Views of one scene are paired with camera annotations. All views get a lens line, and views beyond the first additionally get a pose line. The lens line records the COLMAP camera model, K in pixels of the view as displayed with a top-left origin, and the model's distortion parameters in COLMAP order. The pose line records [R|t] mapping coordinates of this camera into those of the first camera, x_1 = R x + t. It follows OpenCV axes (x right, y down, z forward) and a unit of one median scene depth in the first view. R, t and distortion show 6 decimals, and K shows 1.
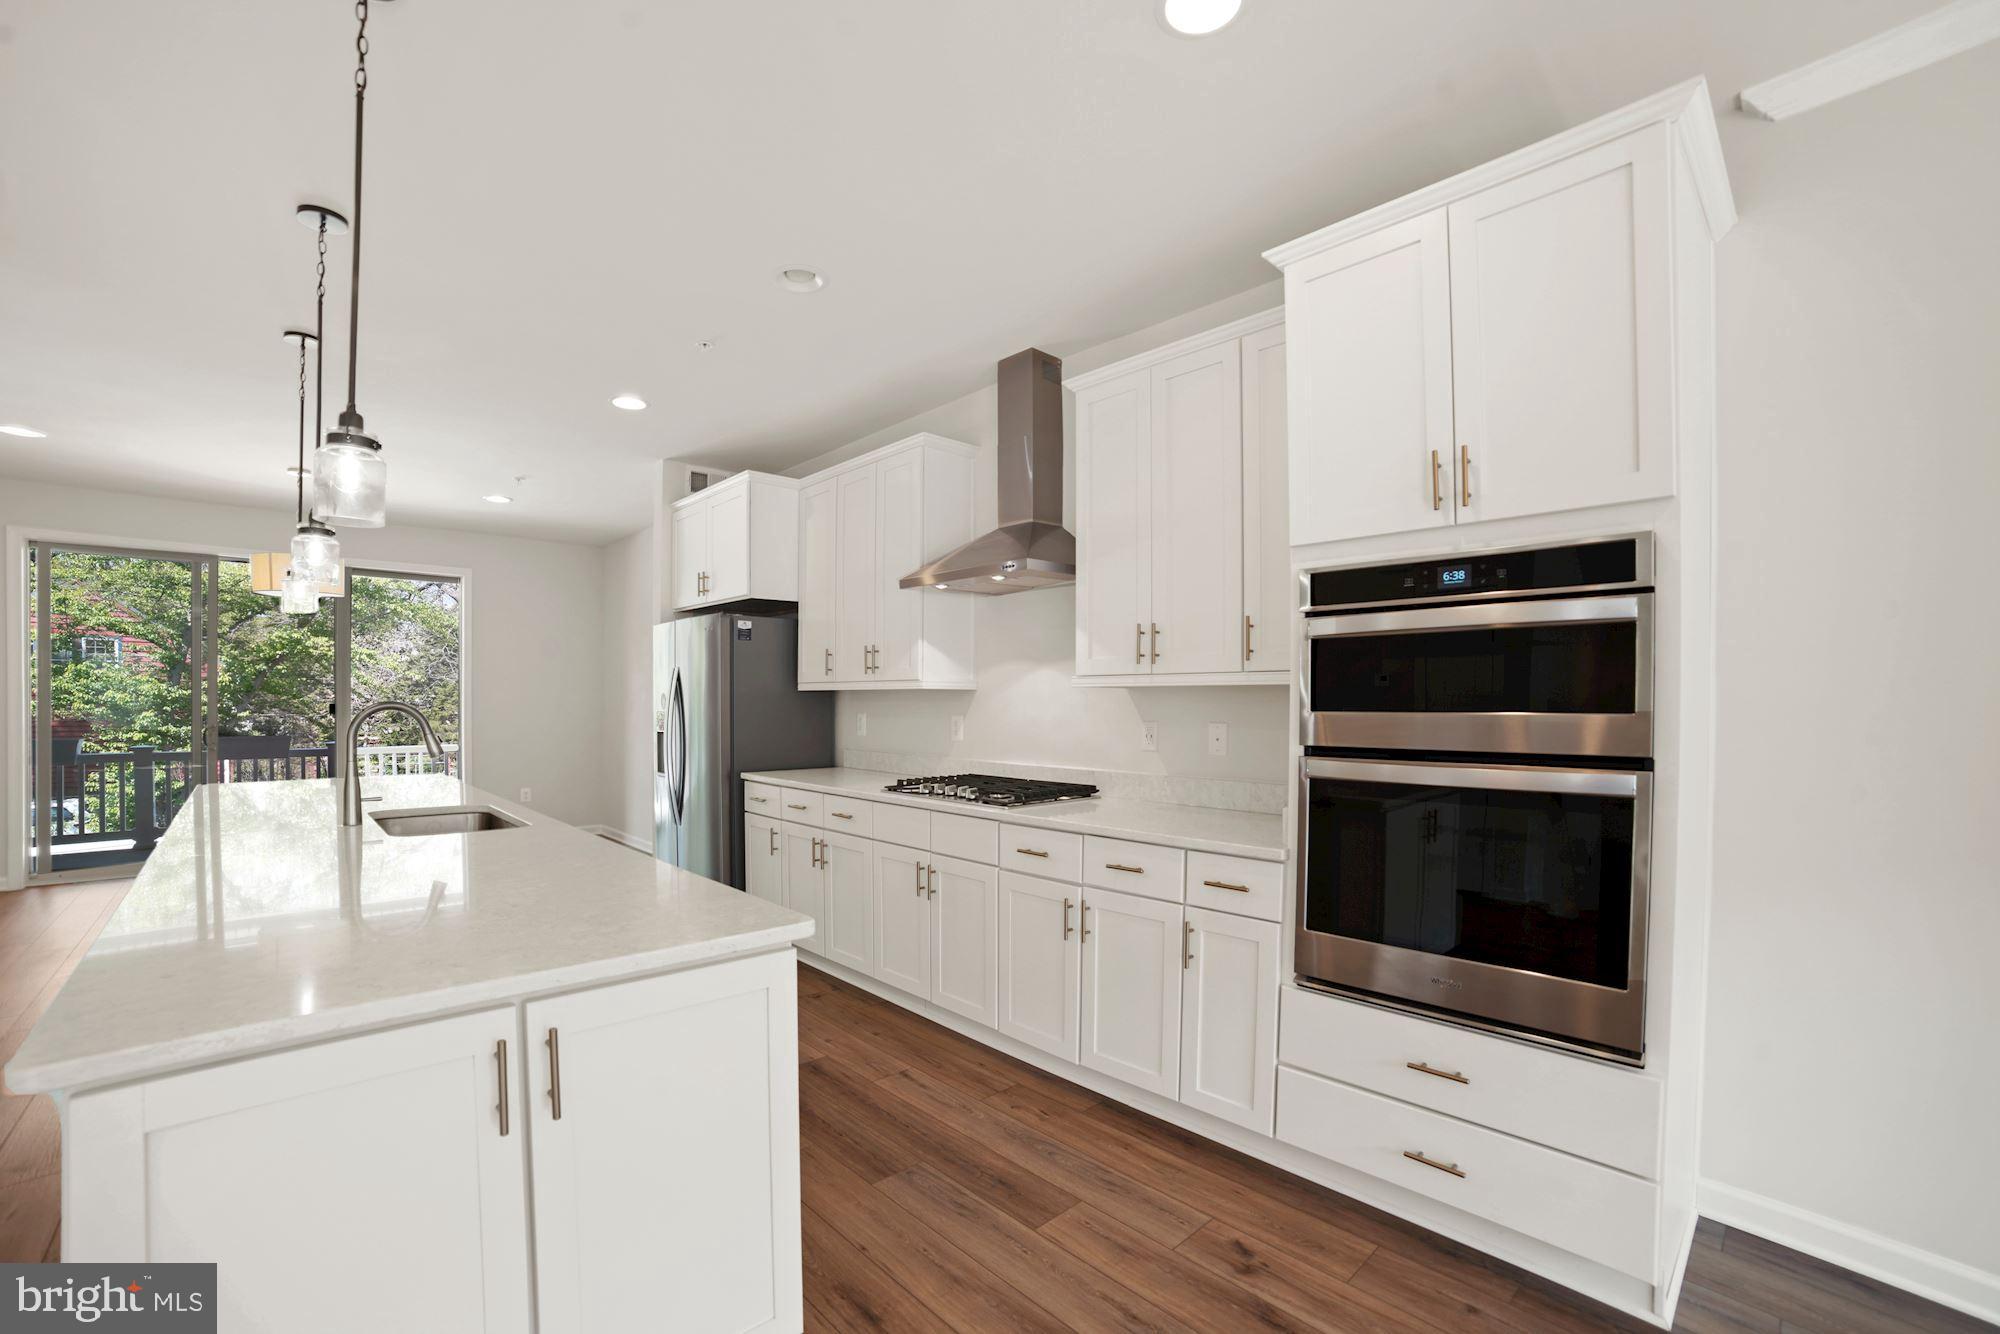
lens RADIAL K [[829.2, 0, 918.4], [0, 829.2, 715.0], [0, 0, 1]] dist [-0.001260, -0.000029]
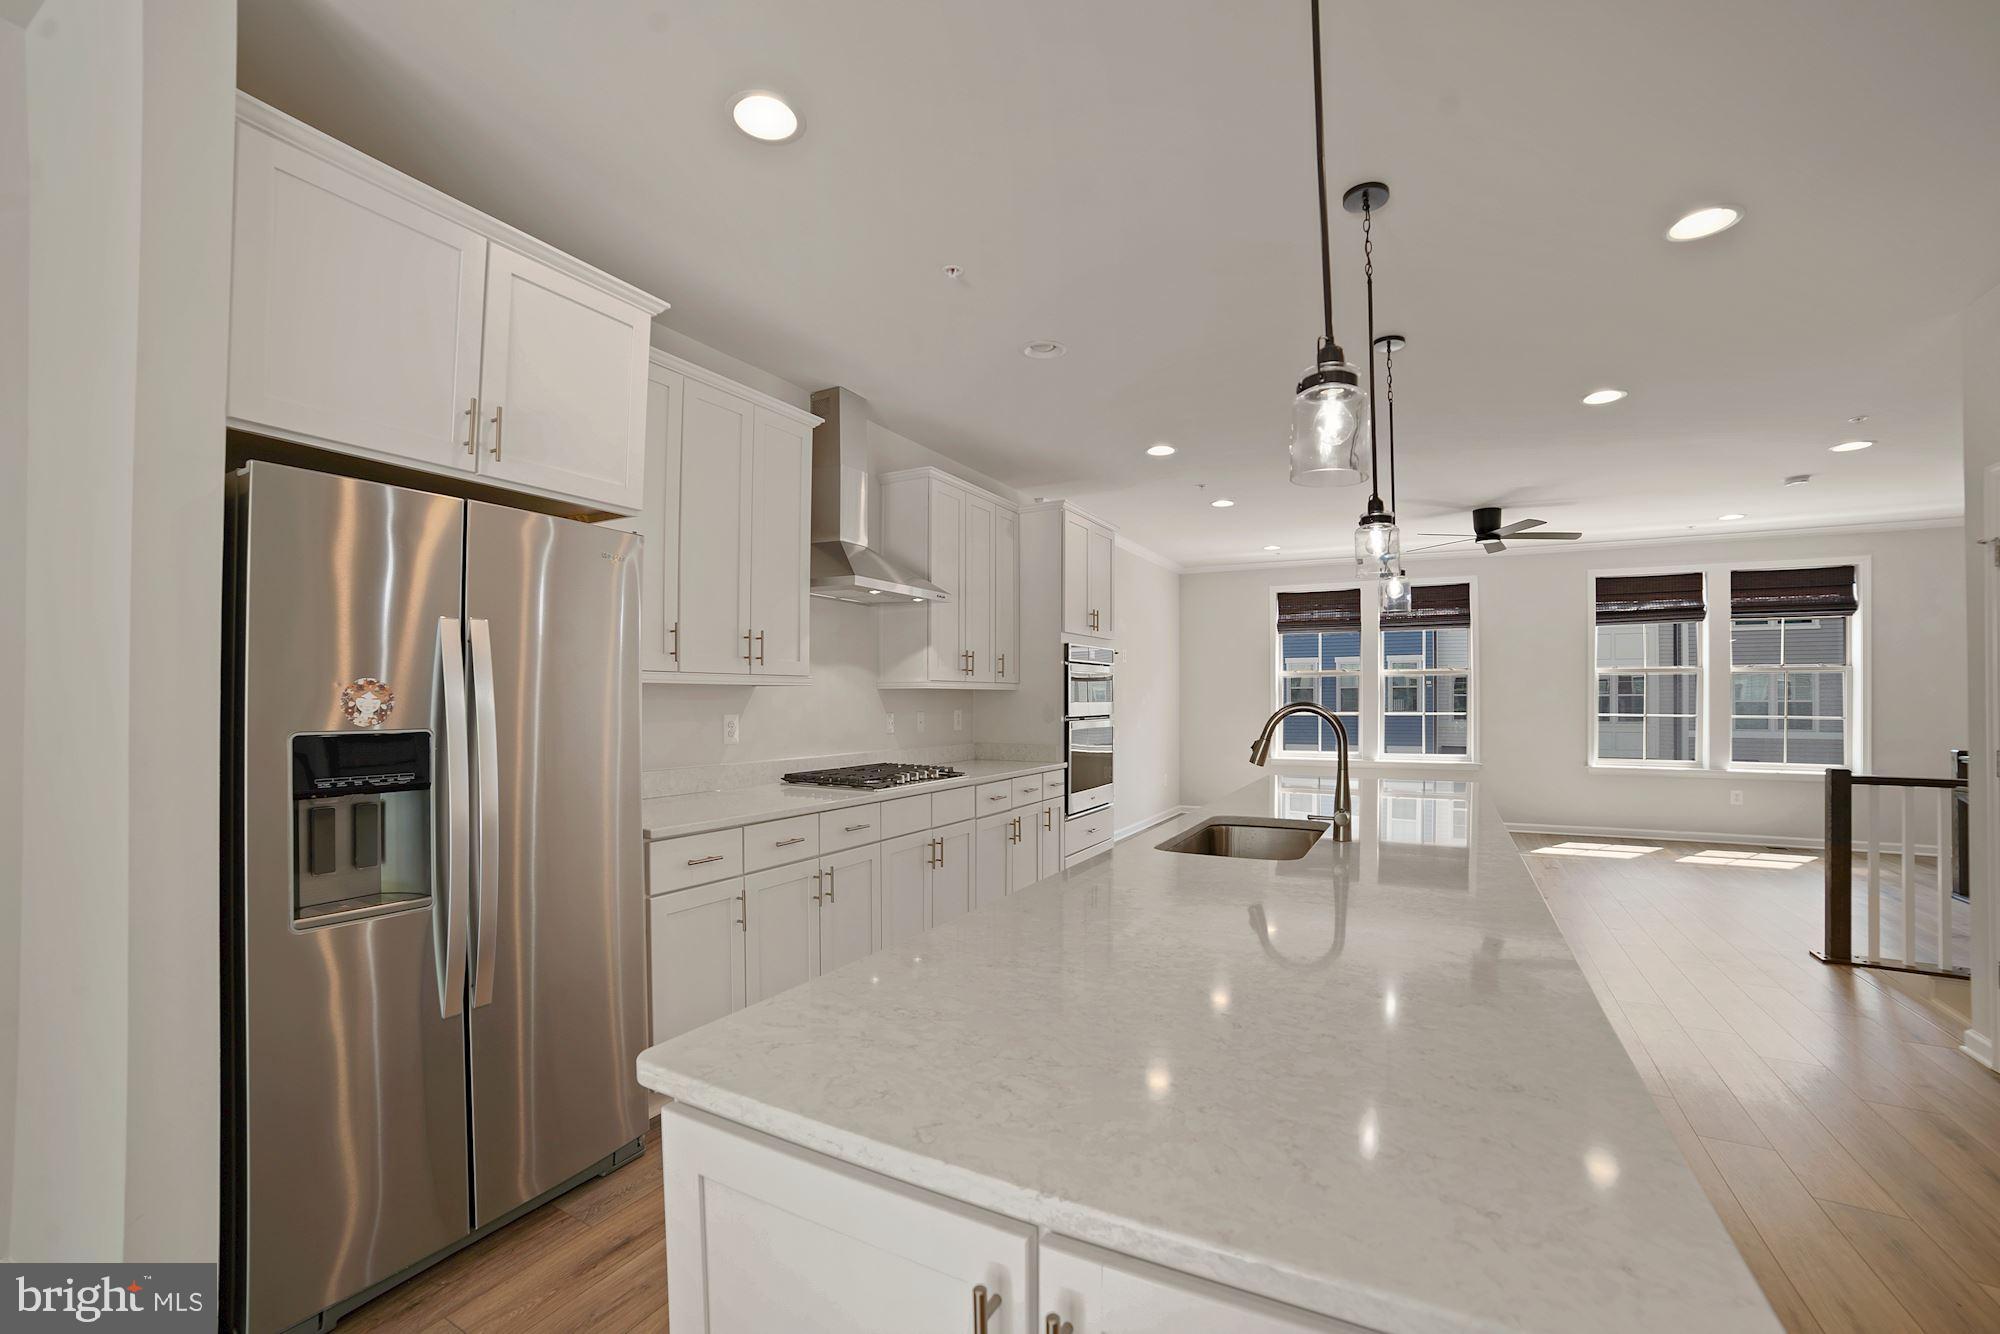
lens RADIAL K [[865.2, 0, 1014.6], [0, 865.2, 694.9], [0, 0, 1]] dist [-0.017514, 0.000101]
pose [[-0.357553, -0.005180, 0.933878, -1.415847], [0.007089, 0.999941, 0.008260, -0.039595], [-0.933866, 0.009574, -0.357495, 1.619887]]
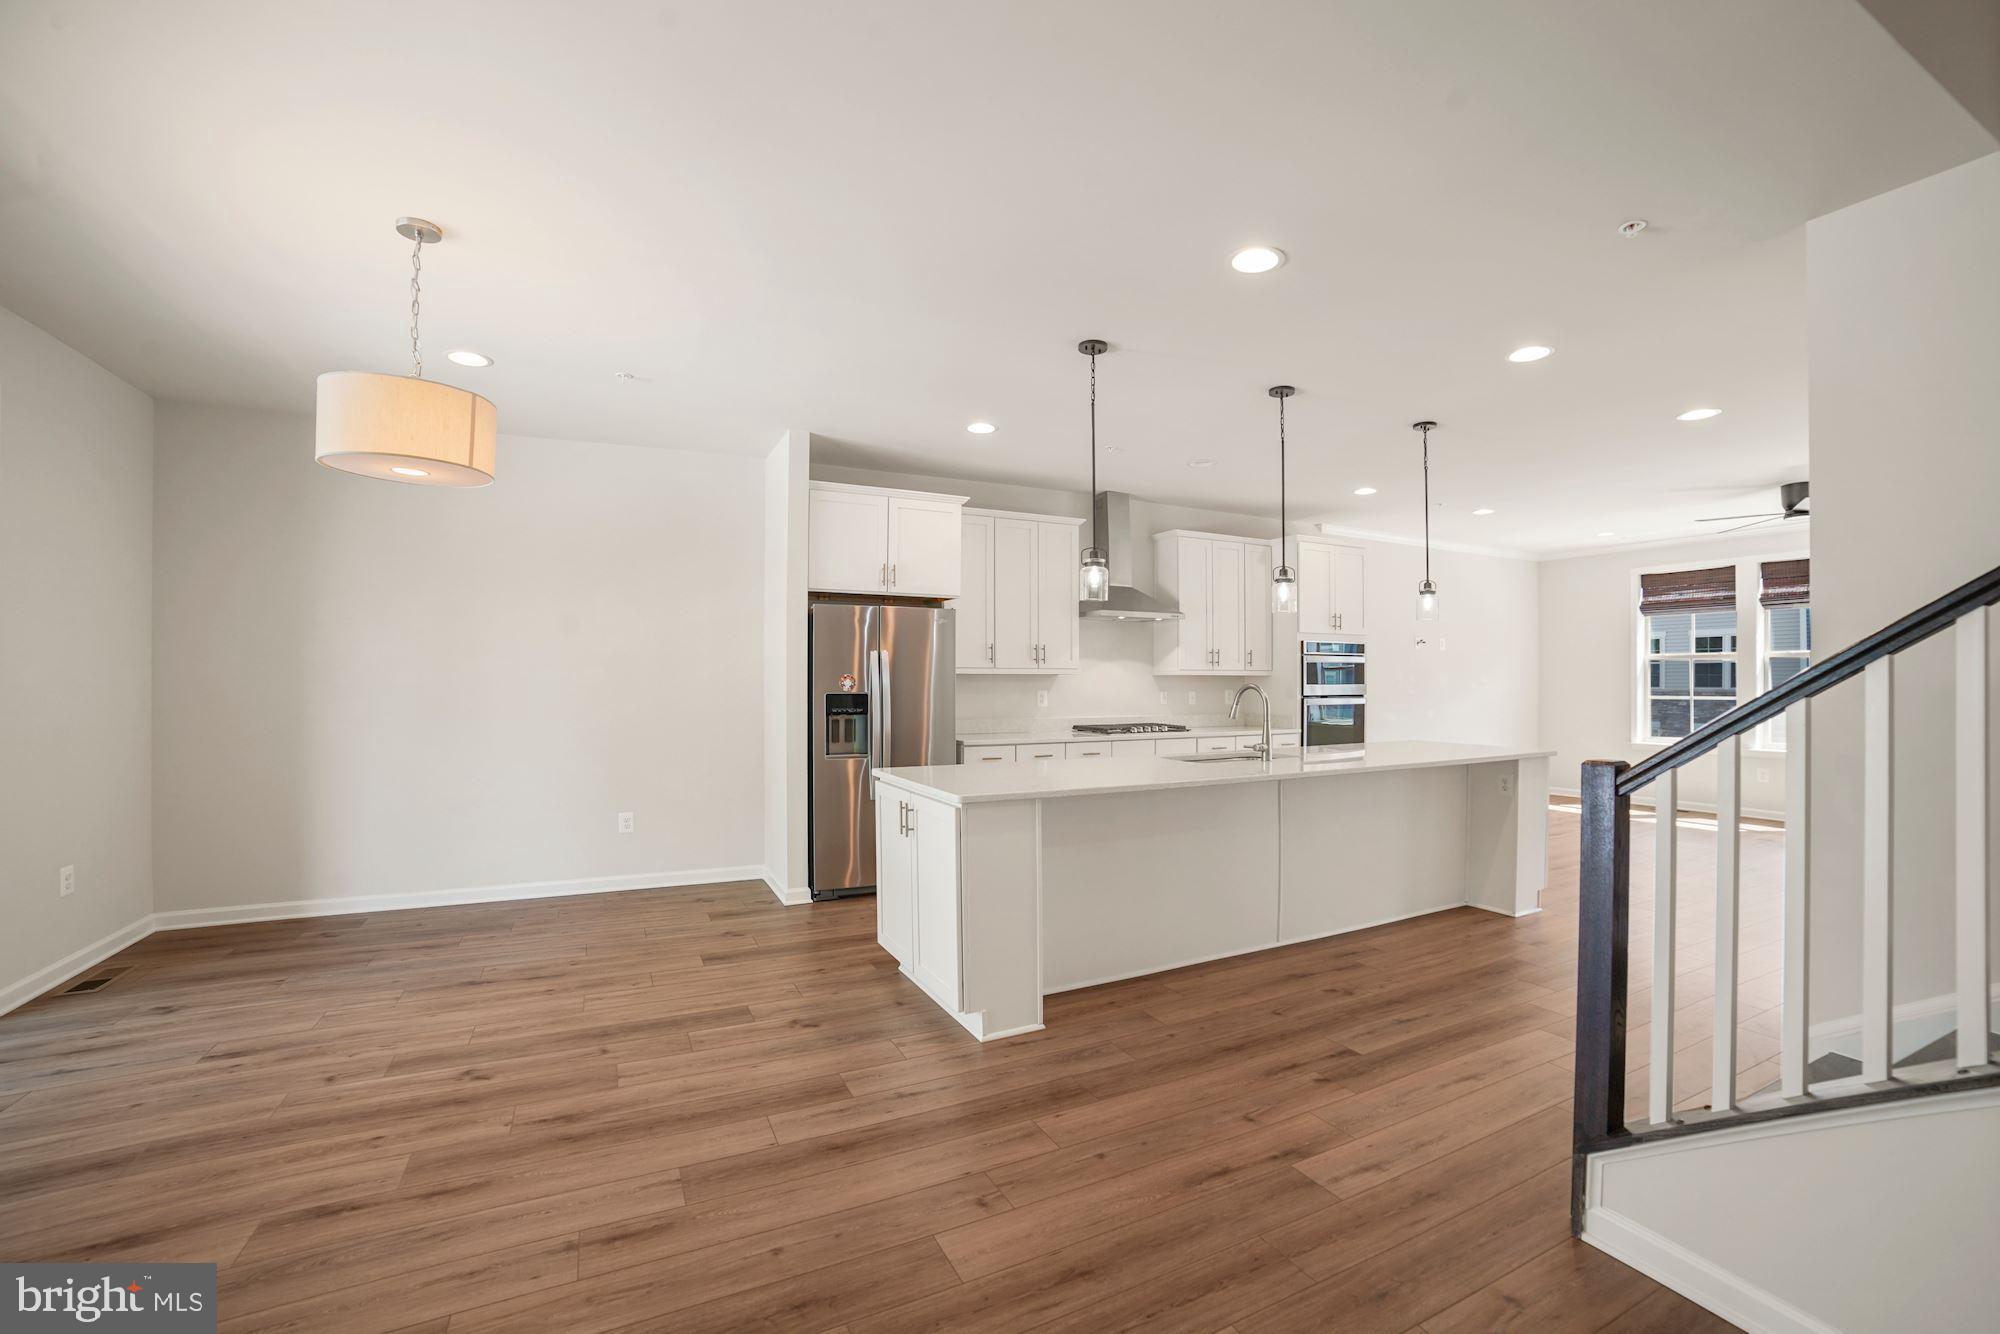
lens RADIAL K [[830.7, 0, 994.6], [0, 830.7, 687.0], [0, 0, 1]] dist [-0.091491, 0.028012]
pose [[0.283099, -0.008251, 0.959055, -2.308780], [0.017279, 0.999845, 0.003501, -0.021432], [-0.958935, 0.015580, 0.283198, 0.995755]]
